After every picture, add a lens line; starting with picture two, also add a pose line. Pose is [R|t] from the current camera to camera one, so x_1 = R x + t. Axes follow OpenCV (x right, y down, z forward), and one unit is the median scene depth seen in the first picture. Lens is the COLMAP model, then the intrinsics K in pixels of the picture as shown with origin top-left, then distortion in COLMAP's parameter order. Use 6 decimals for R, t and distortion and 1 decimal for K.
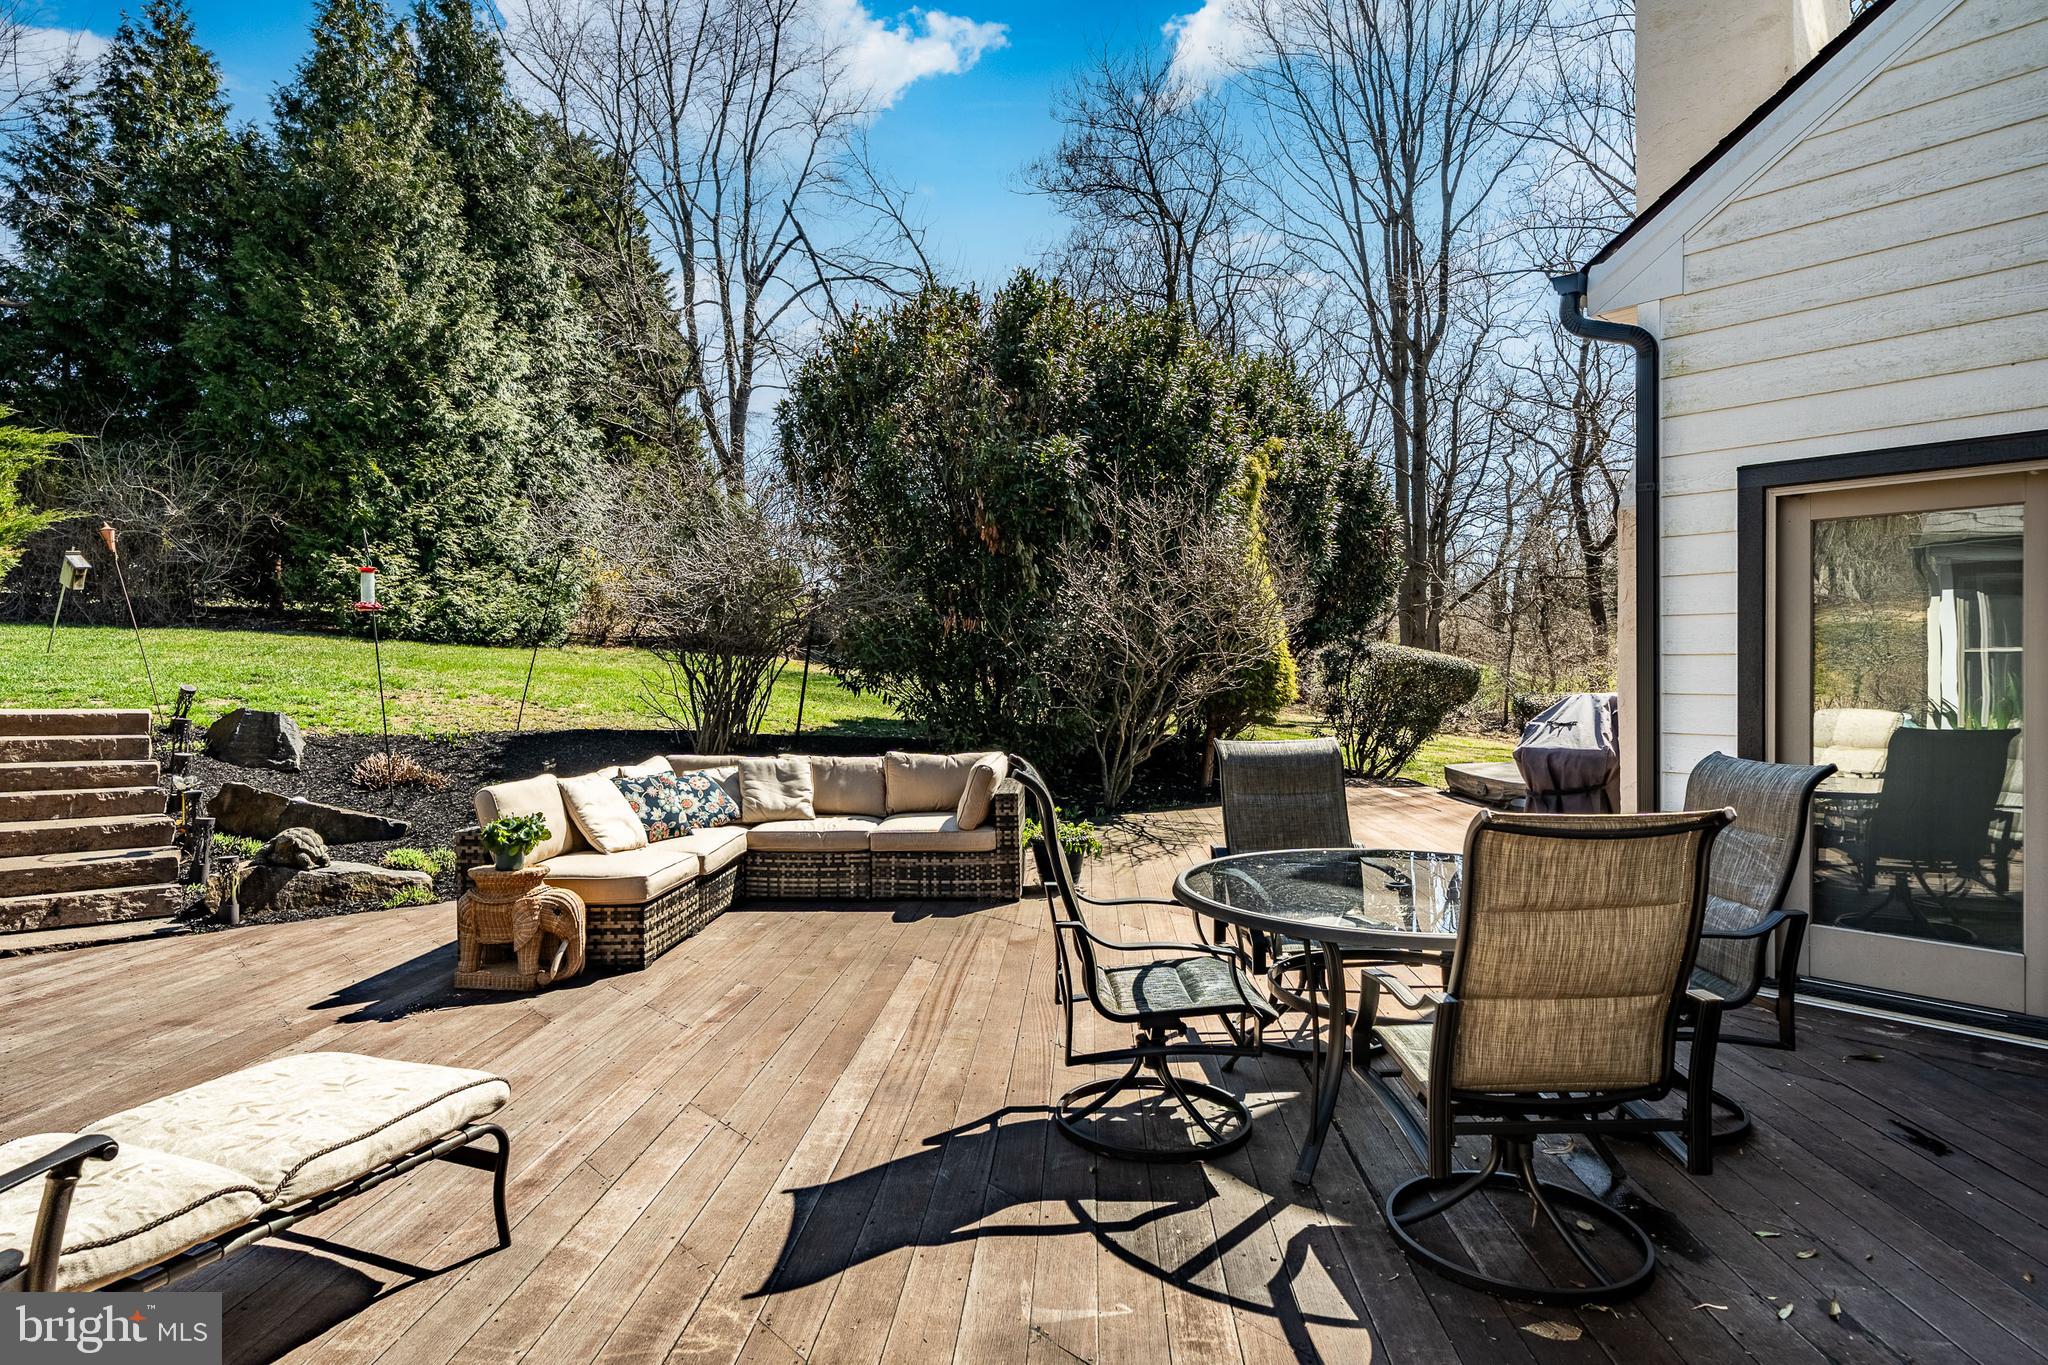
lens RADIAL K [[1117.1, 0, 1015.2], [0, 1117.1, 691.0], [0, 0, 1]] dist [-0.002876, -0.000778]
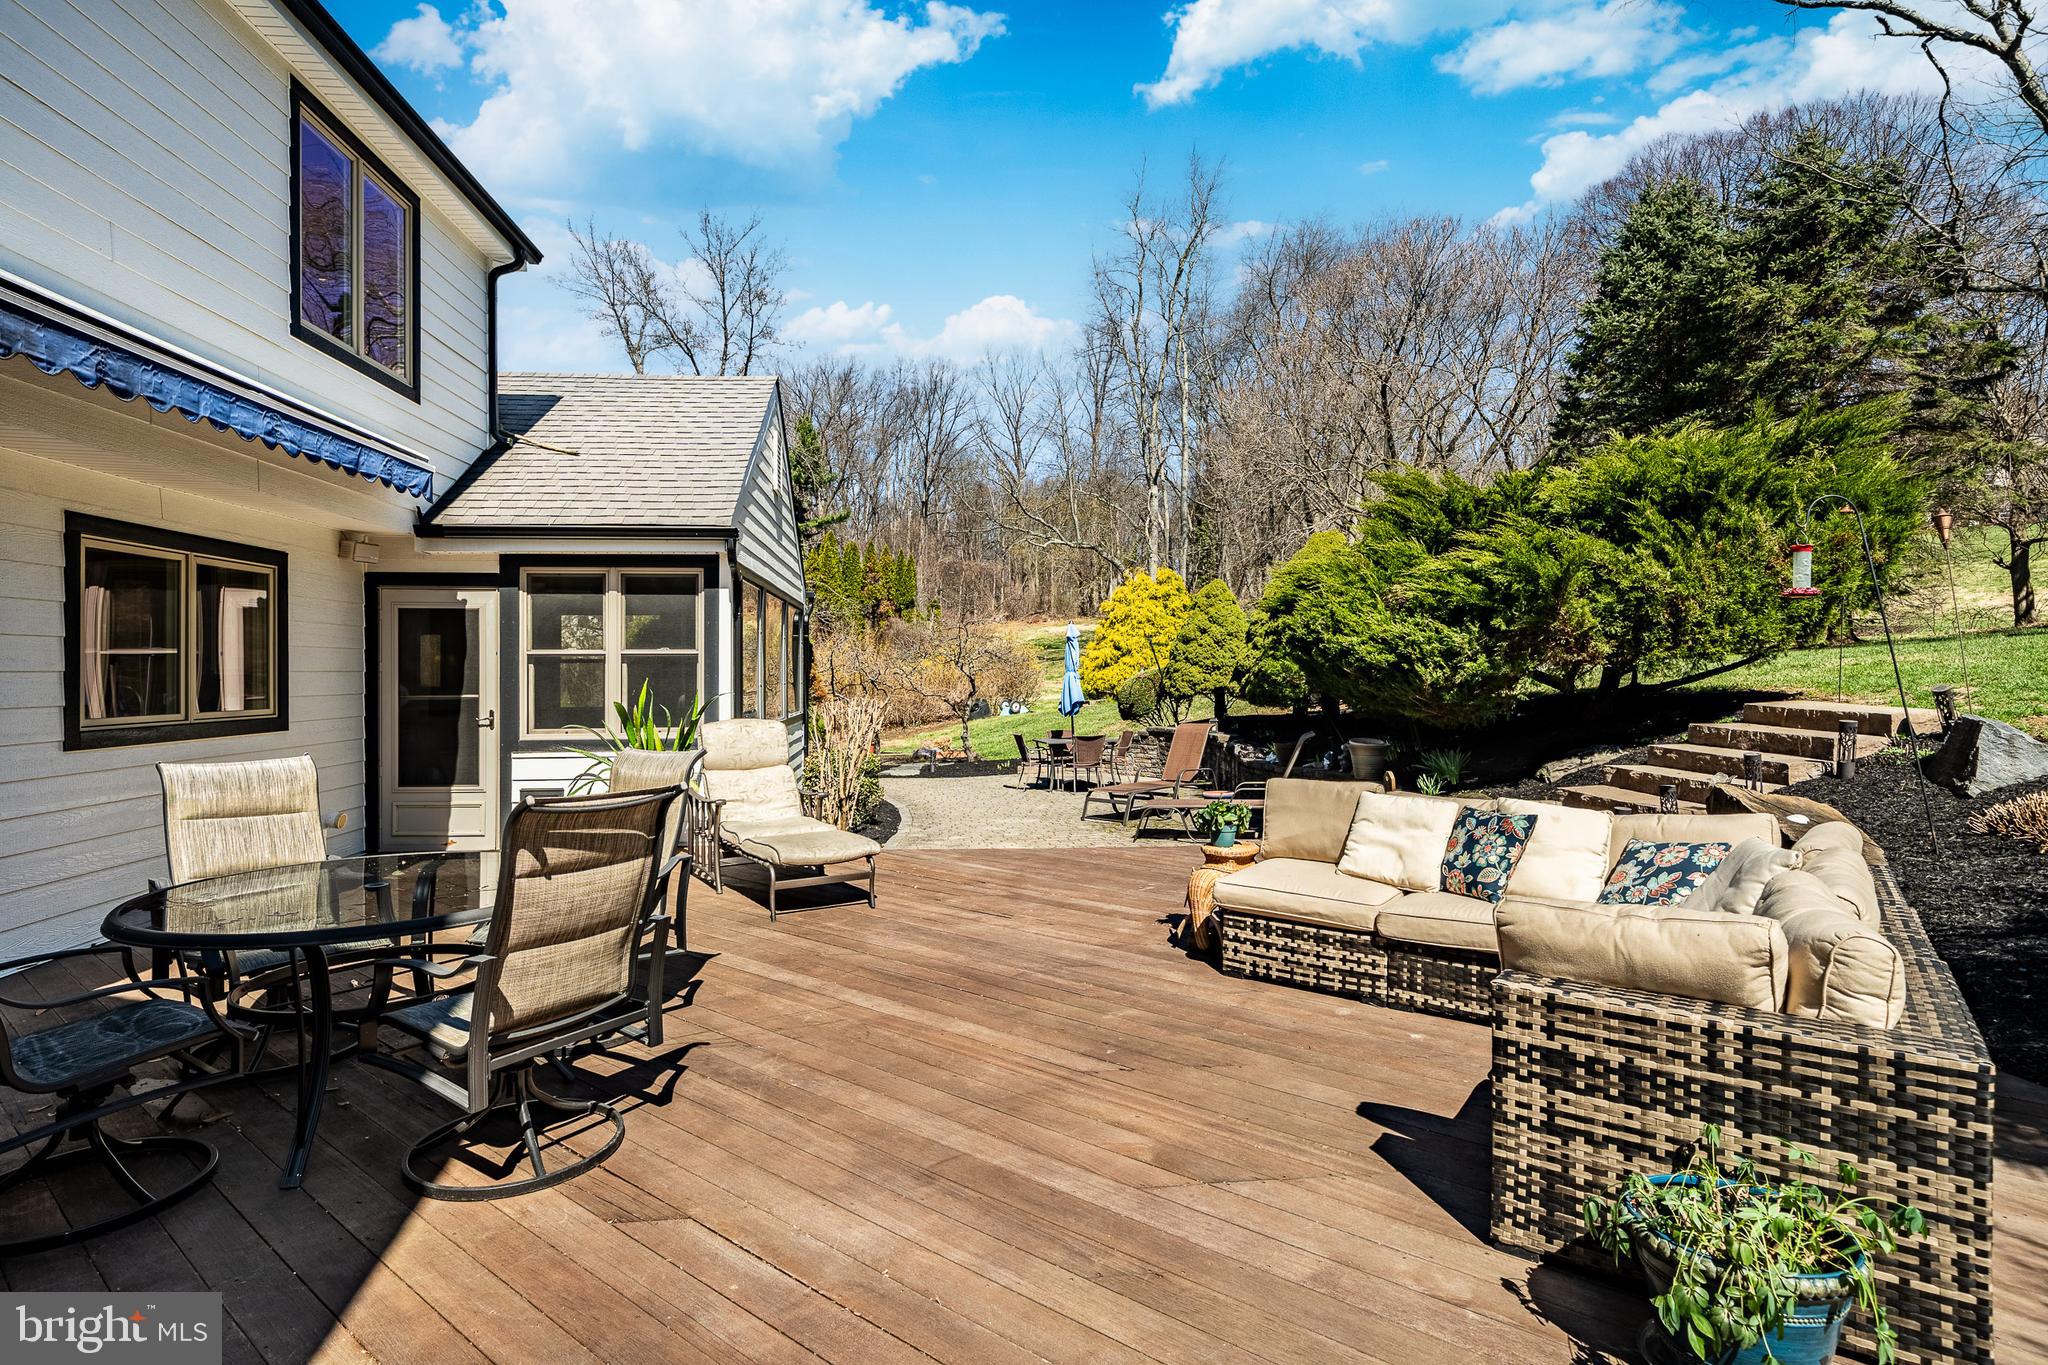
lens RADIAL K [[1003.0, 0, 1024.0], [0, 1003.0, 682.5], [0, 0, 1]] dist [0.003087, -0.000056]
pose [[-0.577090, 0.015555, -0.816532, 0.134466], [-0.003337, 0.999765, 0.021404, -0.008740], [0.816673, 0.015077, -0.576903, 0.362717]]
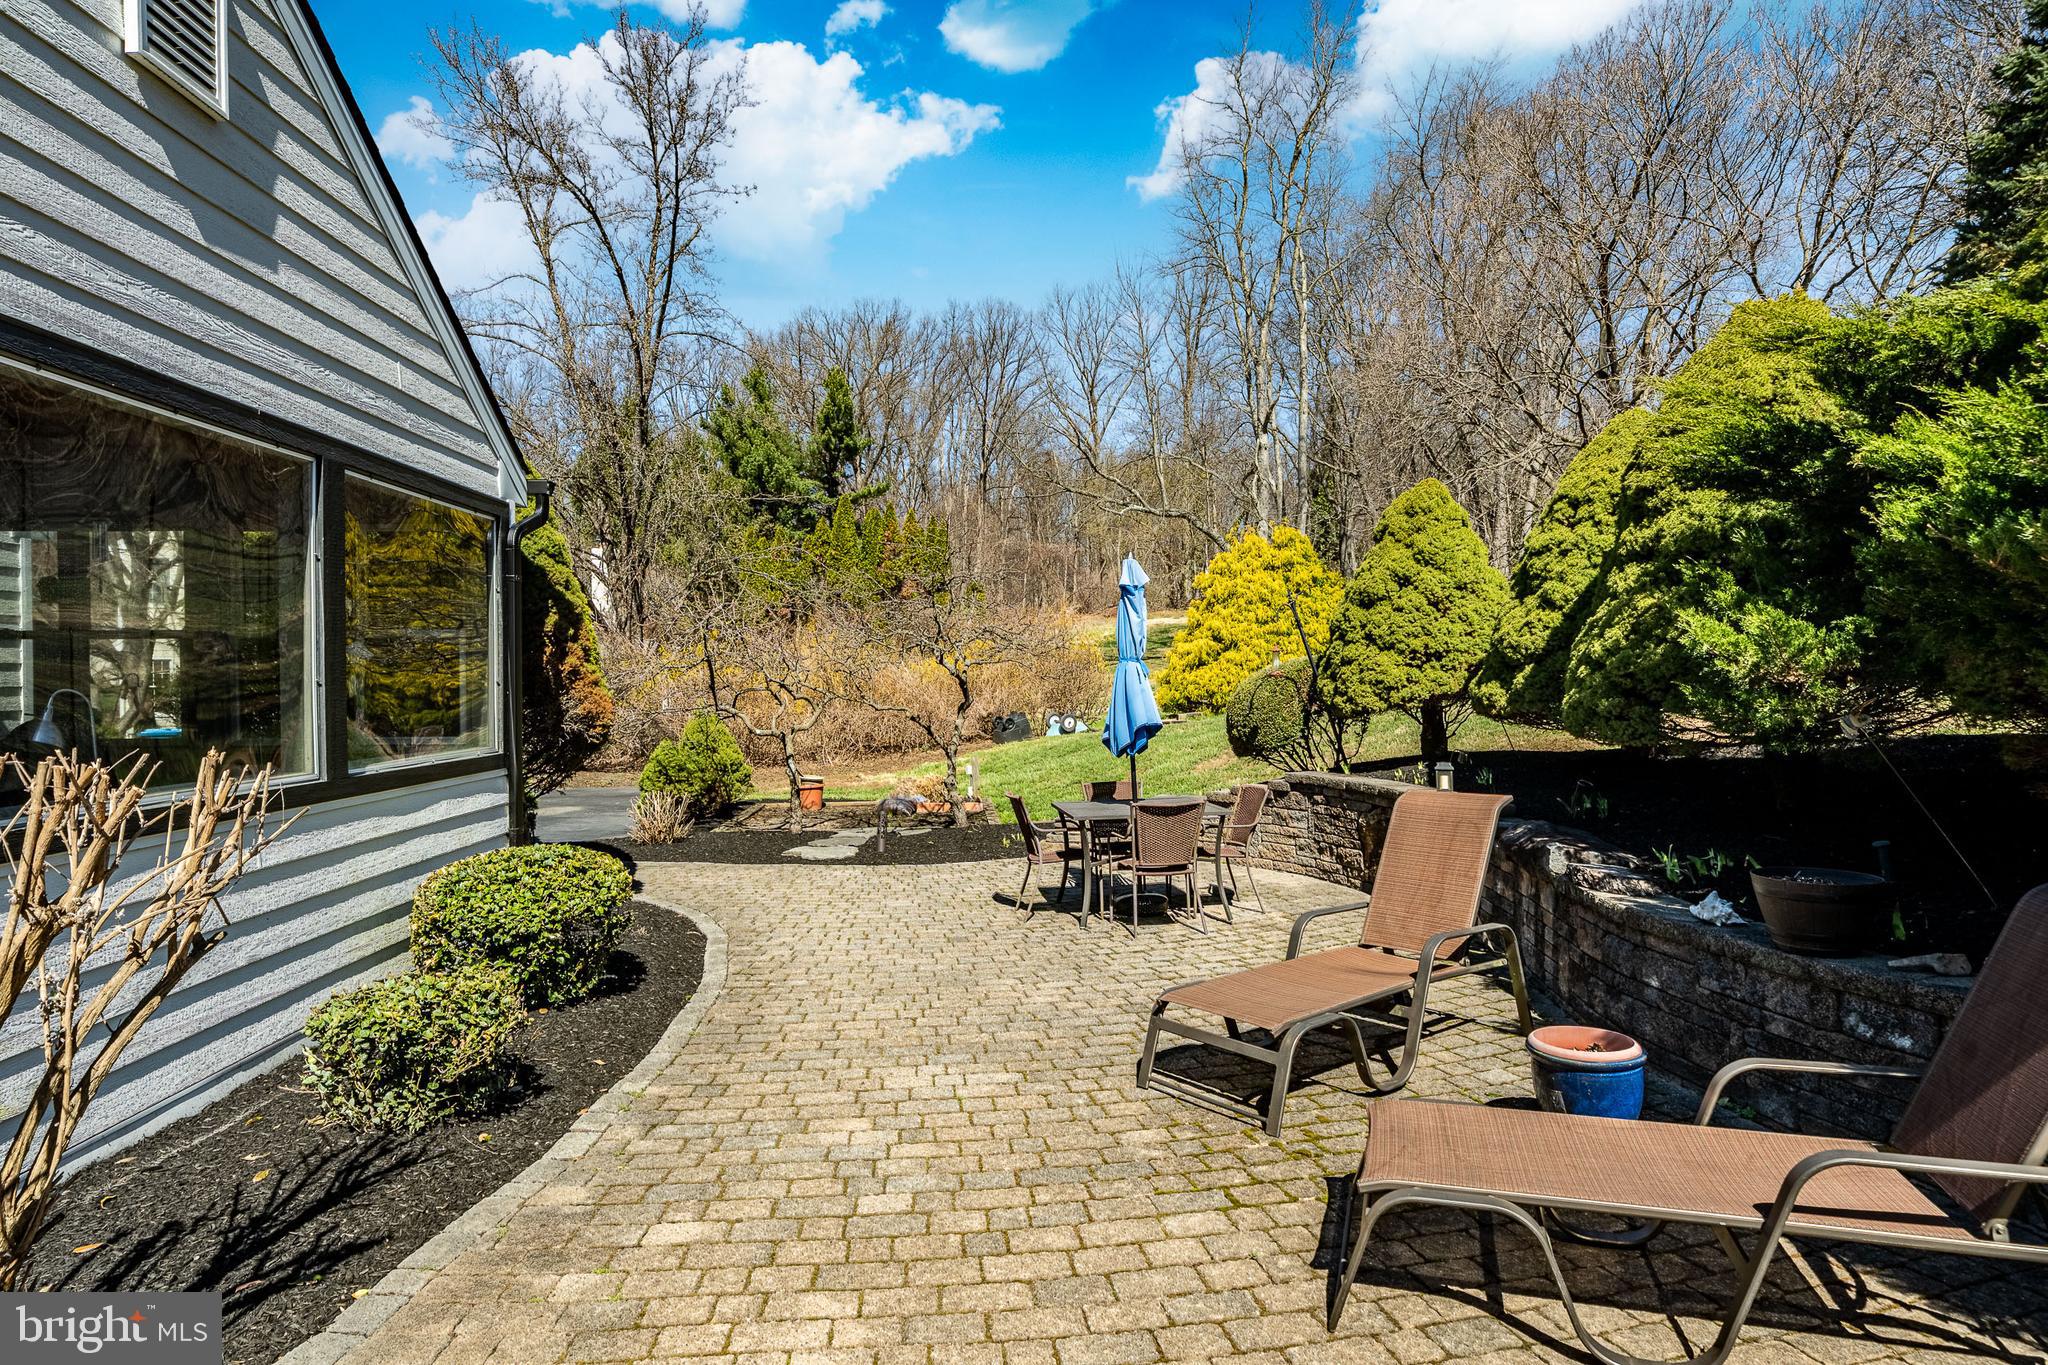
lens RADIAL K [[1129.3, 0, 1024.0], [0, 1129.3, 682.5], [0, 0, 1]] dist [-0.005302, 0.000060]
pose [[-0.635122, 0.011022, -0.772333, -0.185583], [-0.001939, 0.999872, 0.015864, 0.000671], [0.772409, 0.011574, -0.635020, 0.171529]]
